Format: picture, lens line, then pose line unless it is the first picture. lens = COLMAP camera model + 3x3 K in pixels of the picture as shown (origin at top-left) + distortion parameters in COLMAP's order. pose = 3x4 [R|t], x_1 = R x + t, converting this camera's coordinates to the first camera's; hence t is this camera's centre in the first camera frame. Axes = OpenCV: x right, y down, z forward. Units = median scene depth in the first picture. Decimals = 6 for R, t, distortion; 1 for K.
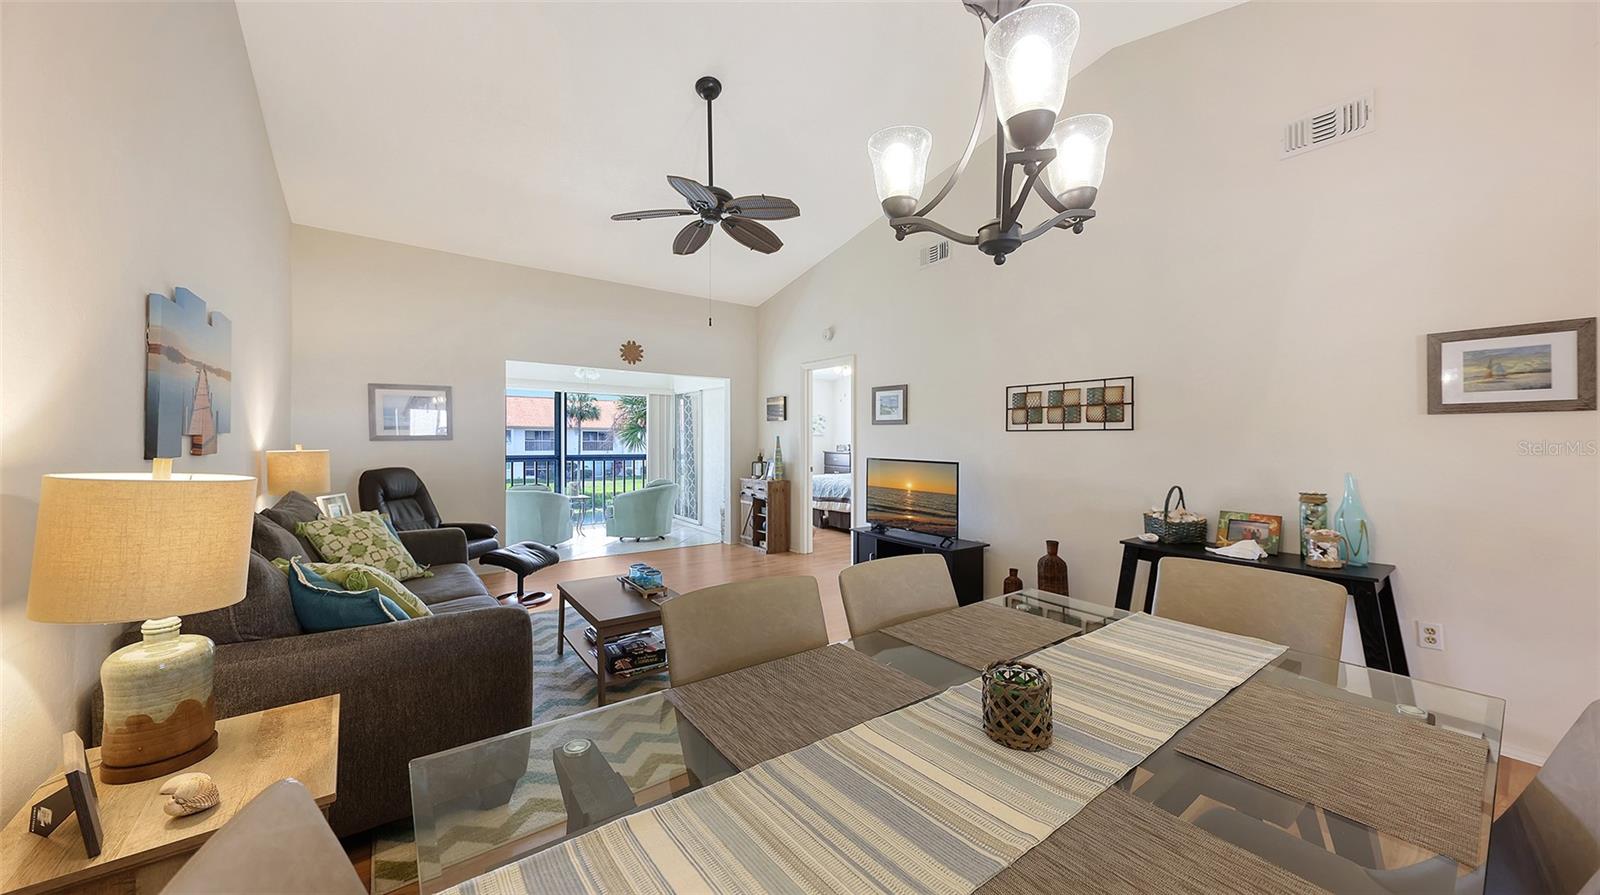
lens RADIAL K [[553.3, 0, 804.0], [0, 553.3, 440.3], [0, 0, 1]] dist [0.002916, -0.000880]
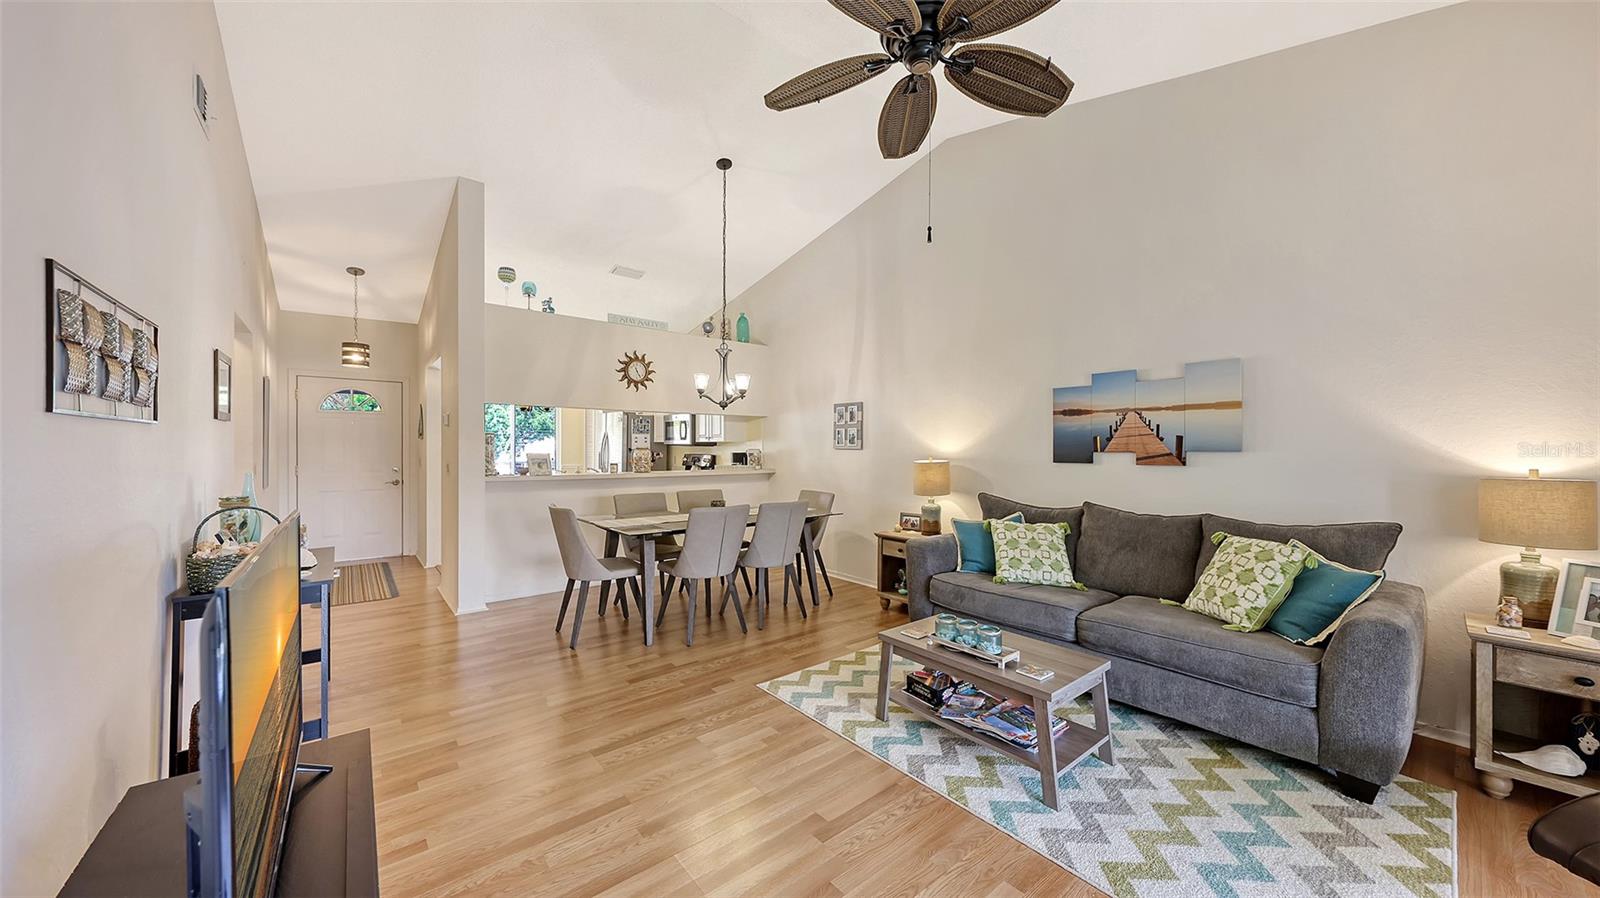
lens RADIAL K [[553.3, 0, 796.6], [0, 553.3, 453.1], [0, 0, 1]] dist [0.002916, -0.000880]
pose [[-0.999202, -0.014872, -0.037073, -0.014742], [-0.015254, 0.999833, 0.010041, -0.003411], [0.036918, 0.010599, -0.999262, 1.113729]]
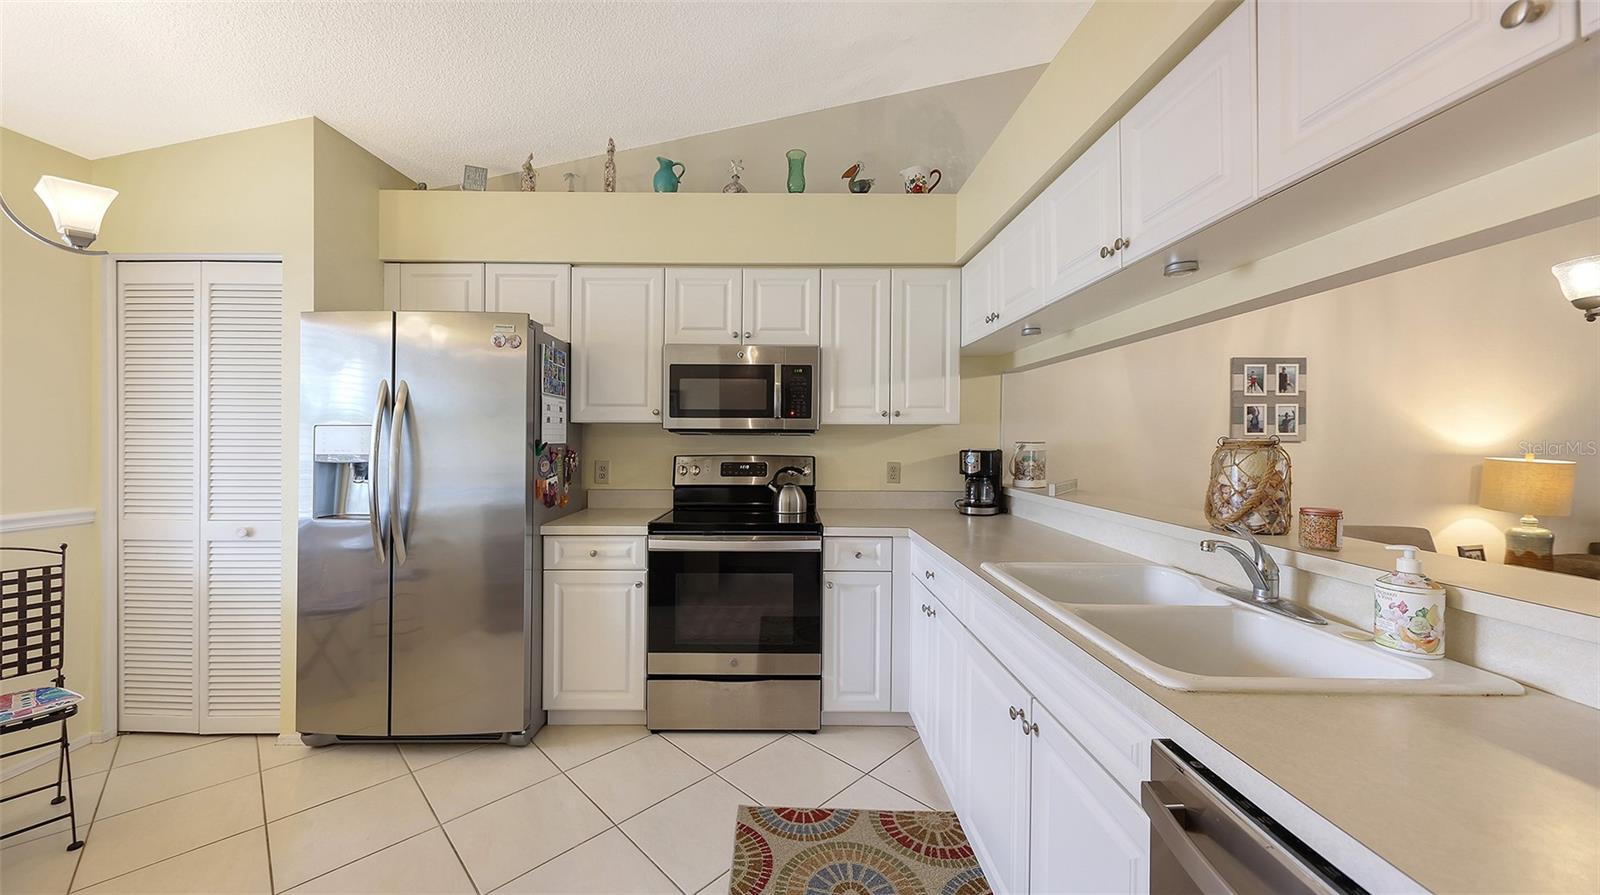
lens RADIAL K [[569.2, 0, 779.6], [0, 569.2, 447.2], [0, 0, 1]] dist [0.000342, -0.000171]
pose [[-0.612733, 0.000382, -0.790290, 0.671026], [-0.010239, 0.999912, 0.008422, 0.004862], [0.790223, 0.013252, -0.612676, -0.027200]]
